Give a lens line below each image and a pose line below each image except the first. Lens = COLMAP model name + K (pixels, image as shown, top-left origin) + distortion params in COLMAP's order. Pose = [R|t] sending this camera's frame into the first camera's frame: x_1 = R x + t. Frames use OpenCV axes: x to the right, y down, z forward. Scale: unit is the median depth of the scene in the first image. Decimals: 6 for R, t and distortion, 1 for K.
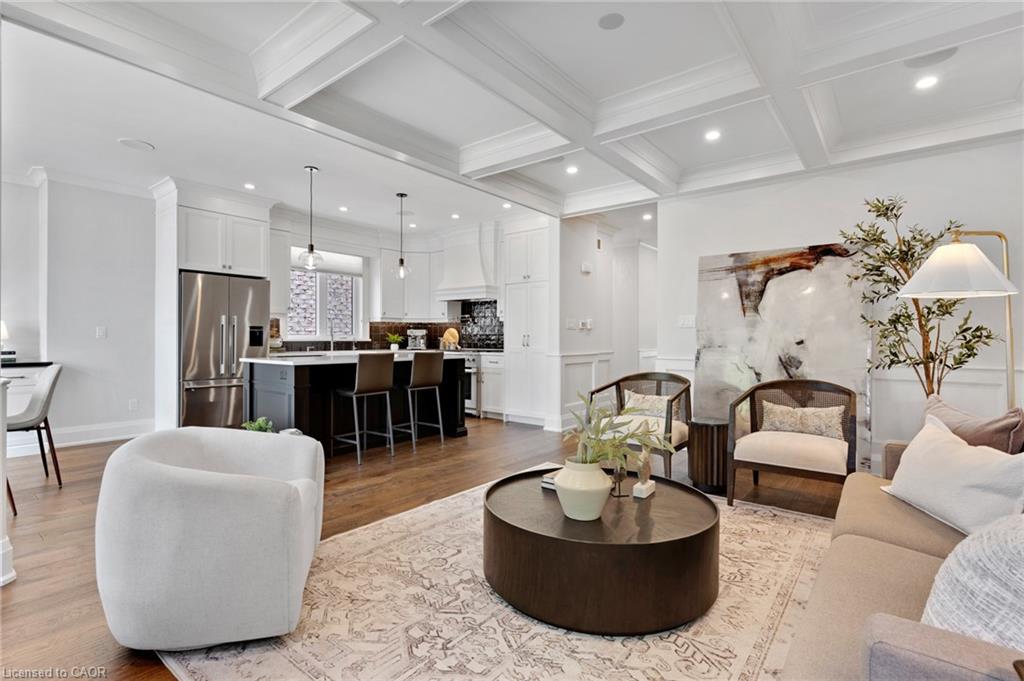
lens RADIAL K [[487.9, 0, 510.1], [0, 487.9, 337.0], [0, 0, 1]] dist [0.001043, 0.001384]
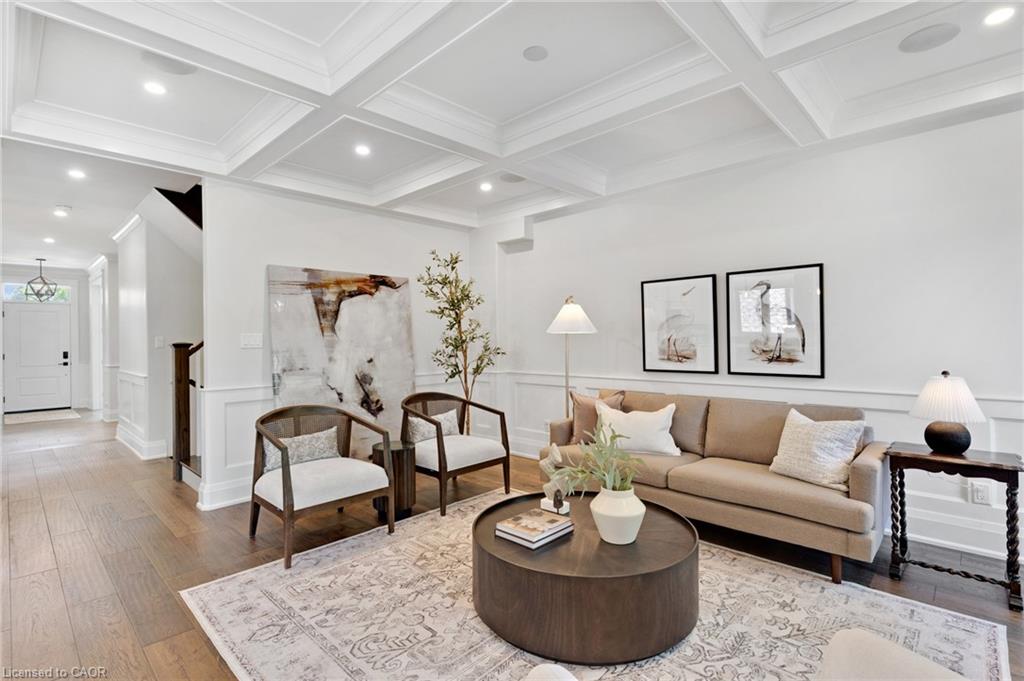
lens RADIAL K [[487.9, 0, 509.6], [0, 487.9, 338.8], [0, 0, 1]] dist [0.001043, 0.001384]
pose [[0.085341, -0.002708, 0.996348, -0.459507], [0.010370, 0.999945, 0.001830, -0.035888], [-0.996298, 0.010176, 0.085365, 0.564642]]
